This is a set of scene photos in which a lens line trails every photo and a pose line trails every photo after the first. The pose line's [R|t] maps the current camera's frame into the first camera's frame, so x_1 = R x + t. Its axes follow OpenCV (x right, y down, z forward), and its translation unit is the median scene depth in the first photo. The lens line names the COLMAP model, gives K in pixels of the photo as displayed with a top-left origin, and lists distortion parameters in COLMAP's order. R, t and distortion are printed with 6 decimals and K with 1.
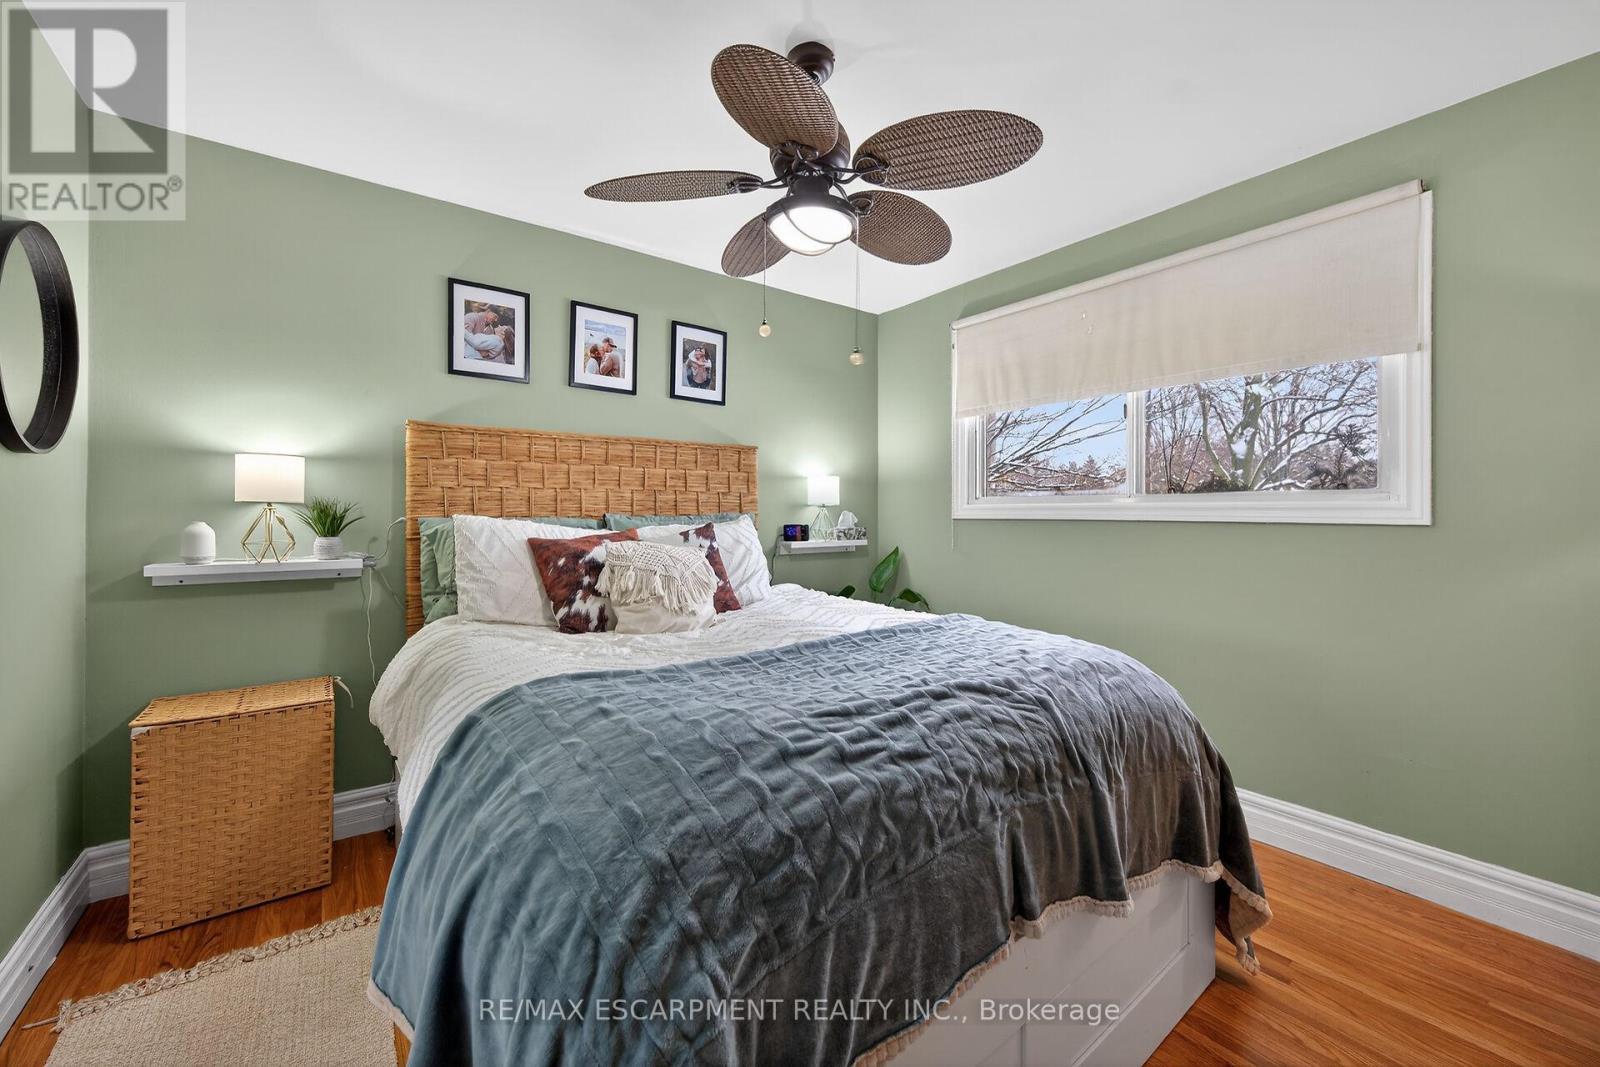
lens RADIAL K [[622.7, 0, 812.2], [0, 622.7, 505.7], [0, 0, 1]] dist [0.001381, -0.000474]
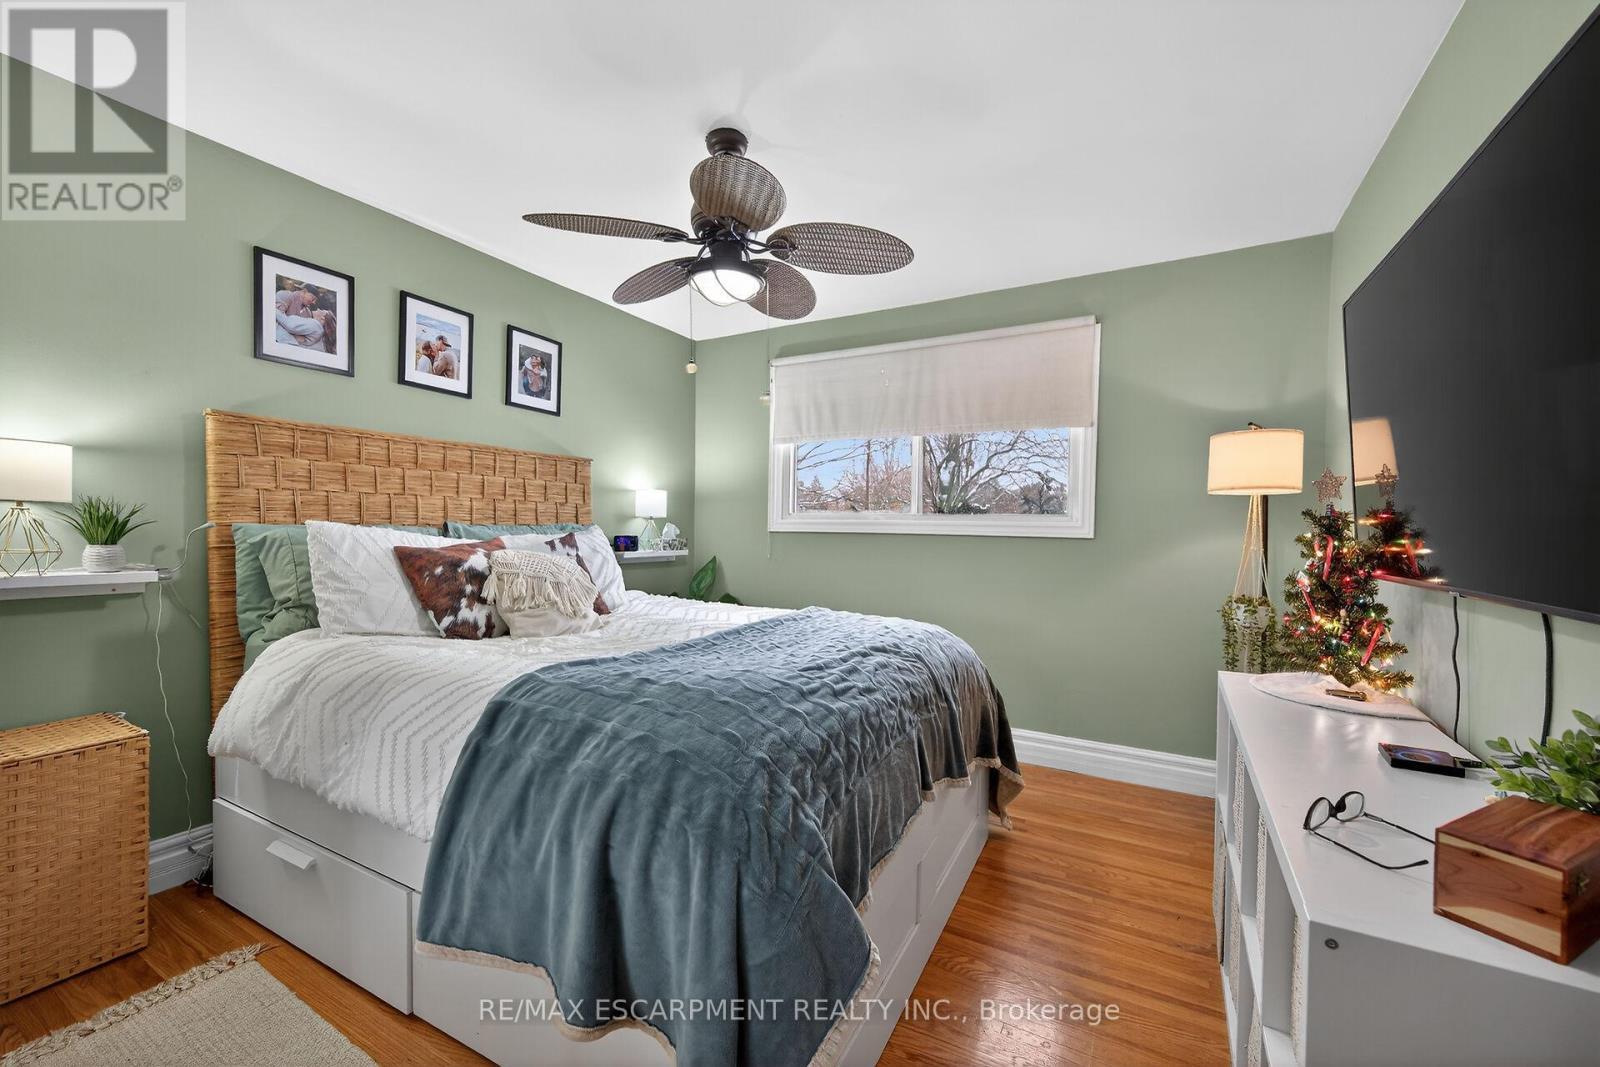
lens RADIAL K [[630.2, 0, 803.1], [0, 630.2, 535.0], [0, 0, 1]] dist [0.001905, -0.001038]
pose [[0.915209, 0.008282, 0.402895, -0.284404], [-0.018562, 0.999594, 0.021616, 0.002114], [-0.402552, -0.027261, 0.914991, -0.142013]]
